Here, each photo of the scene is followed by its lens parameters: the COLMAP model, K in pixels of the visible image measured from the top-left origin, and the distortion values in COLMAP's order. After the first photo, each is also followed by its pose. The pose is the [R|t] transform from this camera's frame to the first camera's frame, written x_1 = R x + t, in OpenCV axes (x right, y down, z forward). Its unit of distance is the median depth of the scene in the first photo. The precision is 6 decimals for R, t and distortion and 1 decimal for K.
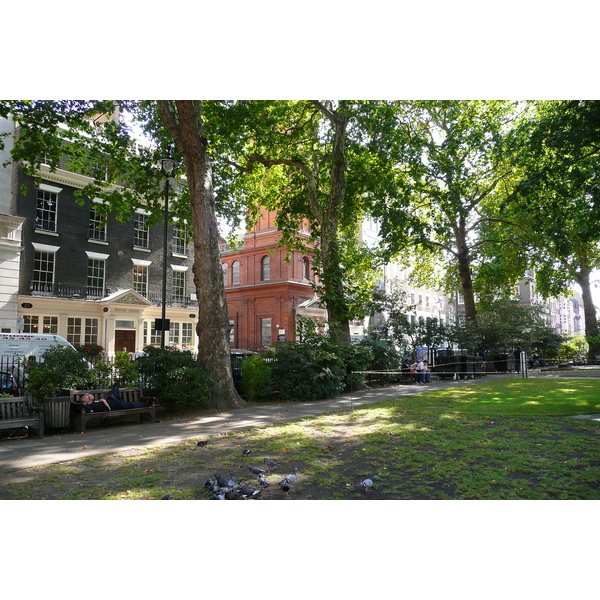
lens RADIAL K [[483.6, 0, 294.8], [0, 483.6, 302.4], [0, 0, 1]] dist [-0.015724, 0.006944]
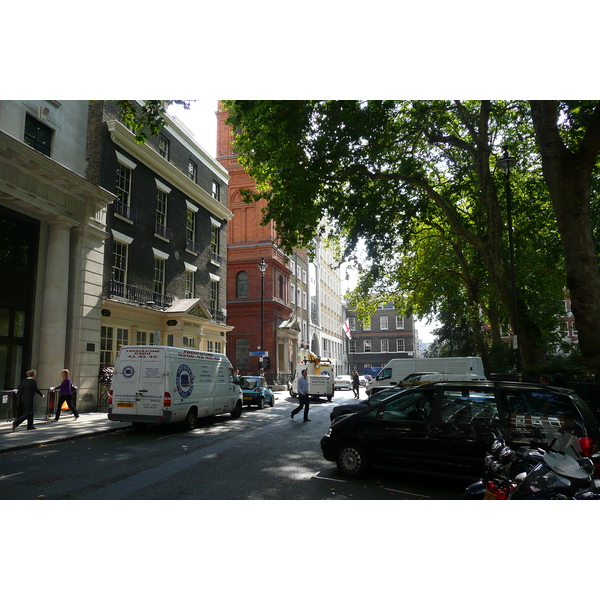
lens RADIAL K [[483.6, 0, 301.8], [0, 483.6, 299.5], [0, 0, 1]] dist [-0.015724, 0.006944]
pose [[0.907989, 0.058627, 0.414873, -0.540929], [-0.034662, 0.997279, -0.065067, 0.021774], [-0.417559, 0.044700, 0.907550, 0.188437]]
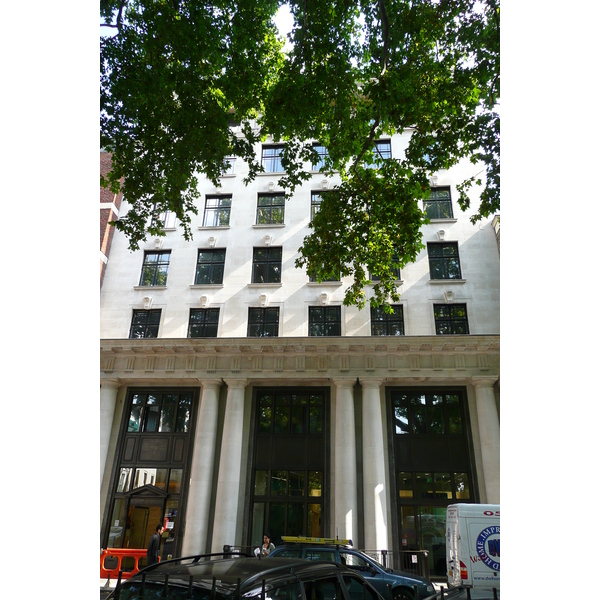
lens RADIAL K [[483.6, 0, 303.8], [0, 483.6, 299.1], [0, 0, 1]] dist [-0.015724, 0.006944]
pose [[0.543524, -0.352645, -0.761724, -0.167892], [0.052025, 0.919877, -0.388741, 0.033185], [0.837780, 0.171661, 0.518322, 0.308095]]
